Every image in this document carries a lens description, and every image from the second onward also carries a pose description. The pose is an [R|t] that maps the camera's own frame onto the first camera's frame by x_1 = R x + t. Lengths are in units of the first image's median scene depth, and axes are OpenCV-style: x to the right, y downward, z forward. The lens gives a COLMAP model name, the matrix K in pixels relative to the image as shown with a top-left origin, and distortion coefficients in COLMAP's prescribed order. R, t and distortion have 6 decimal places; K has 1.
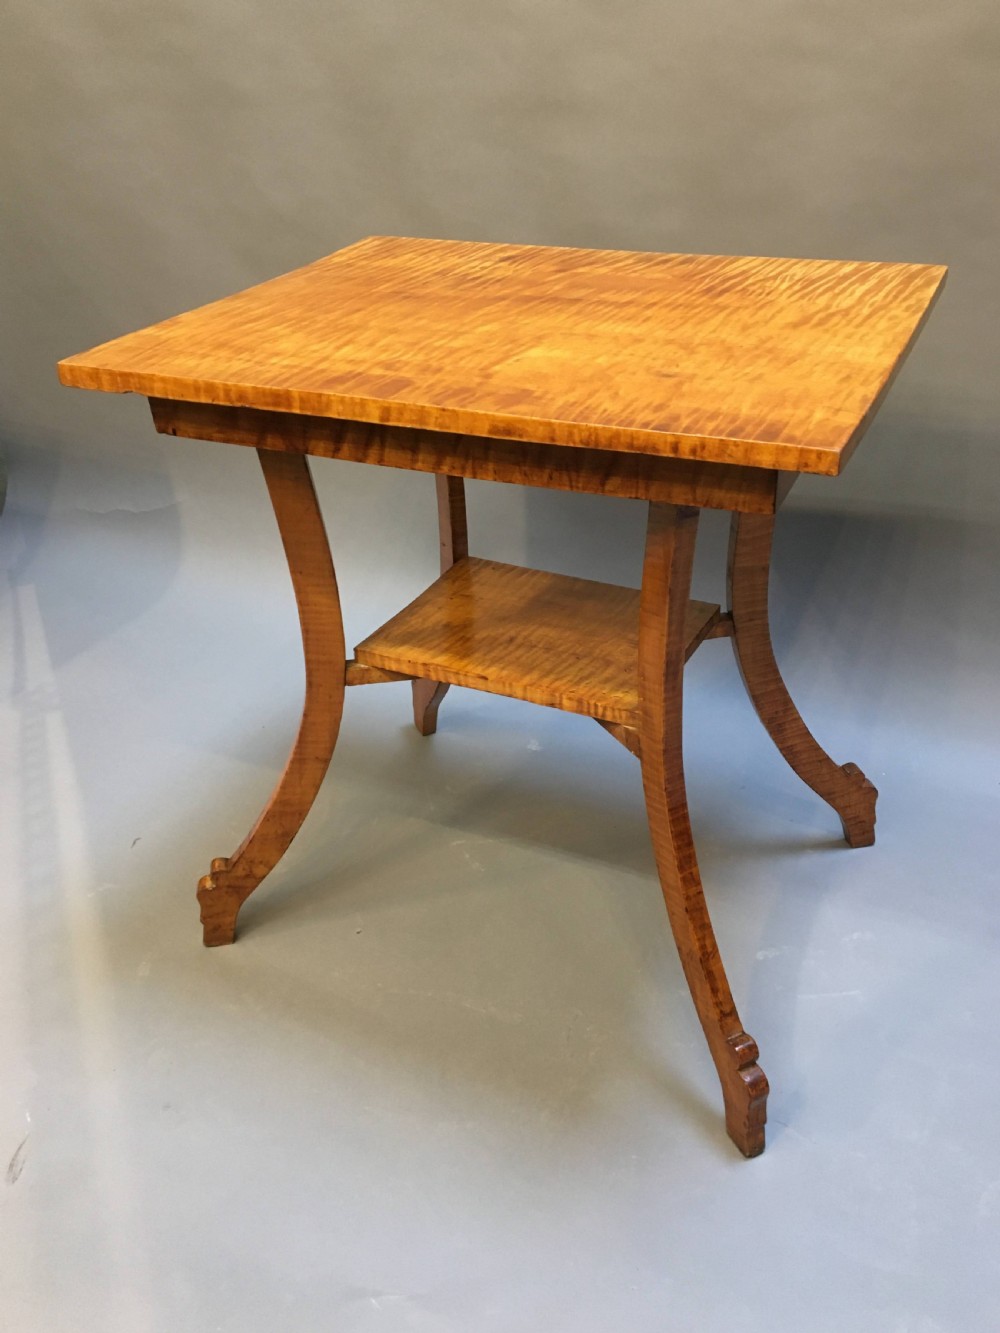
lens RADIAL K [[1157.5, 0, 500.0], [0, 1157.5, 666.5], [0, 0, 1]] dist [0.117004, -0.218821]
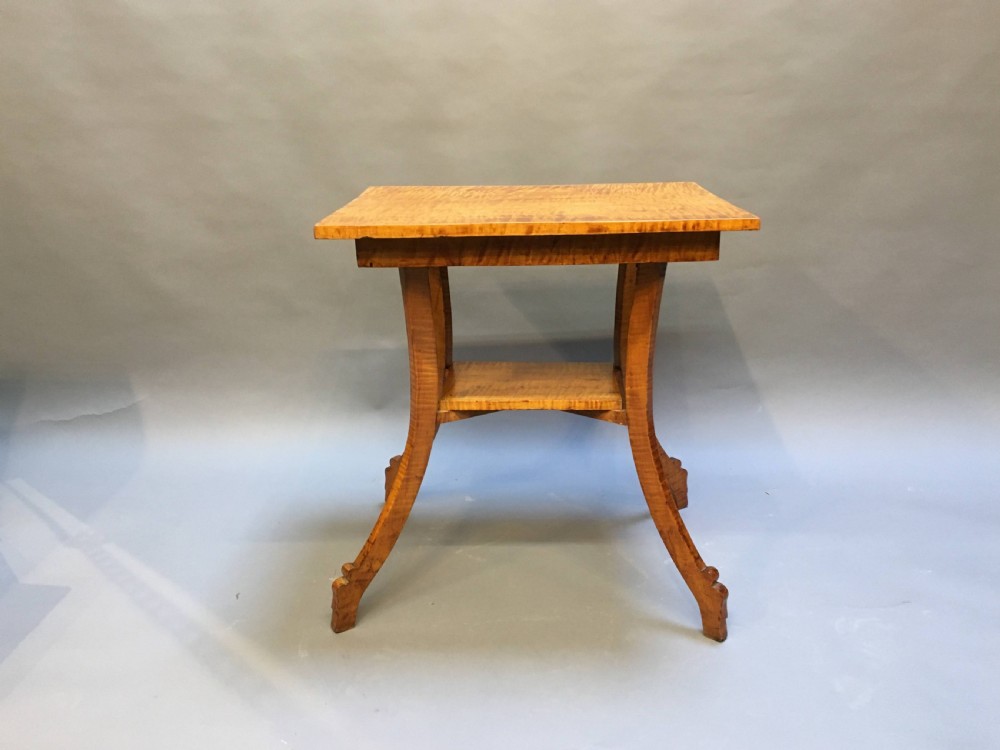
lens RADIAL K [[901.7, 0, 500.0], [0, 901.7, 375.0], [0, 0, 1]] dist [0.117520, -0.252296]
pose [[0.915669, -0.096808, 0.390102, -0.585758], [0.188666, 0.960516, -0.204486, 0.246314], [-0.354903, 0.260841, 0.897778, -0.220057]]
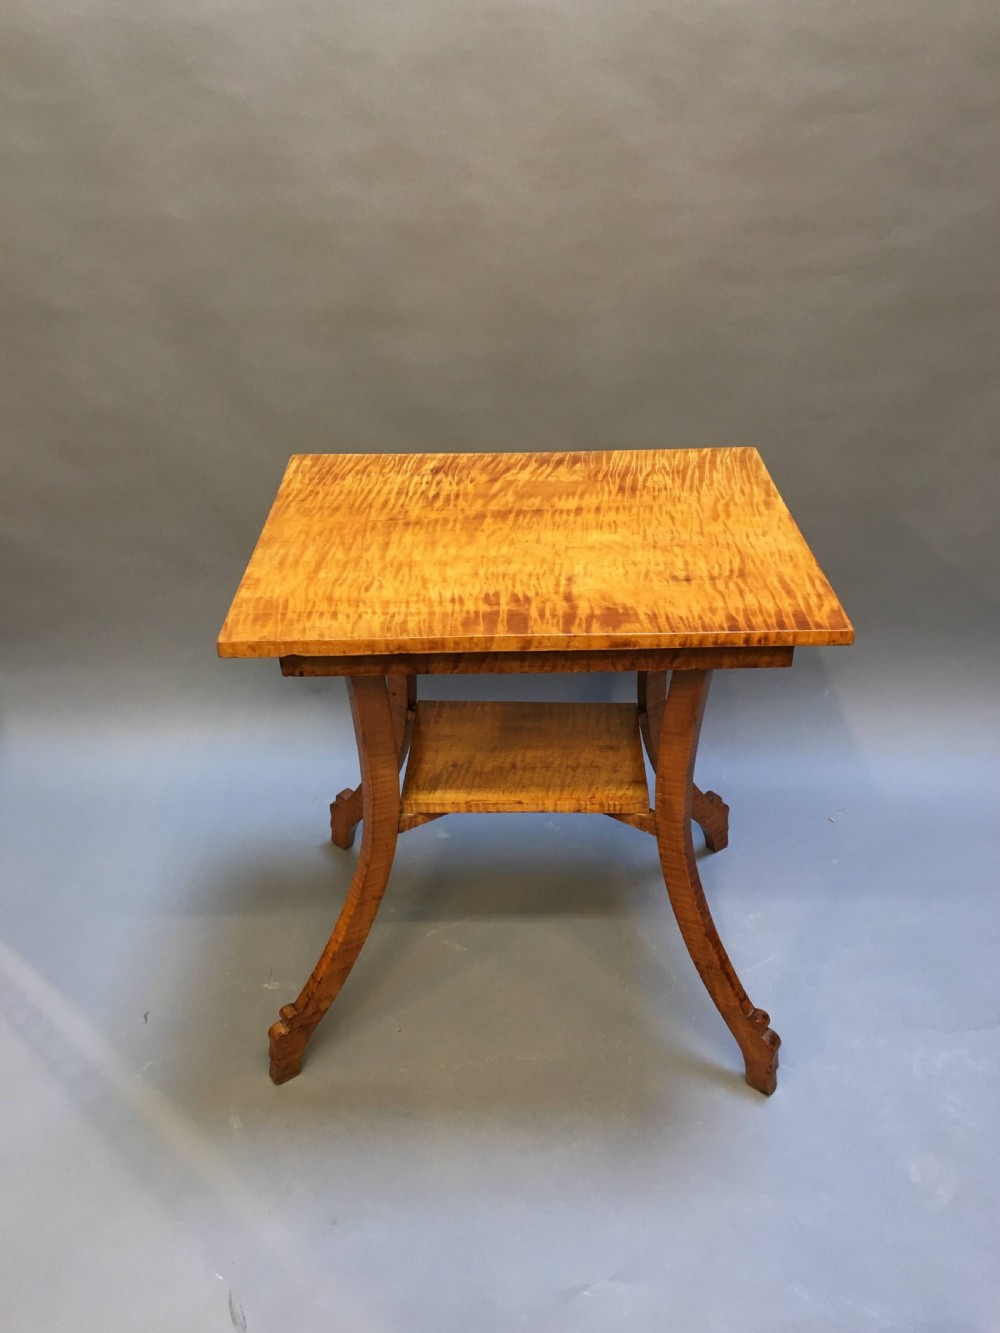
lens RADIAL K [[1157.5, 0, 500.0], [0, 1157.5, 666.5], [0, 0, 1]] dist [0.117004, -0.218821]
pose [[0.905321, -0.195911, 0.376846, -0.497491], [0.200954, 0.979247, 0.026317, -0.179360], [-0.374182, 0.051904, 0.925902, -0.195047]]
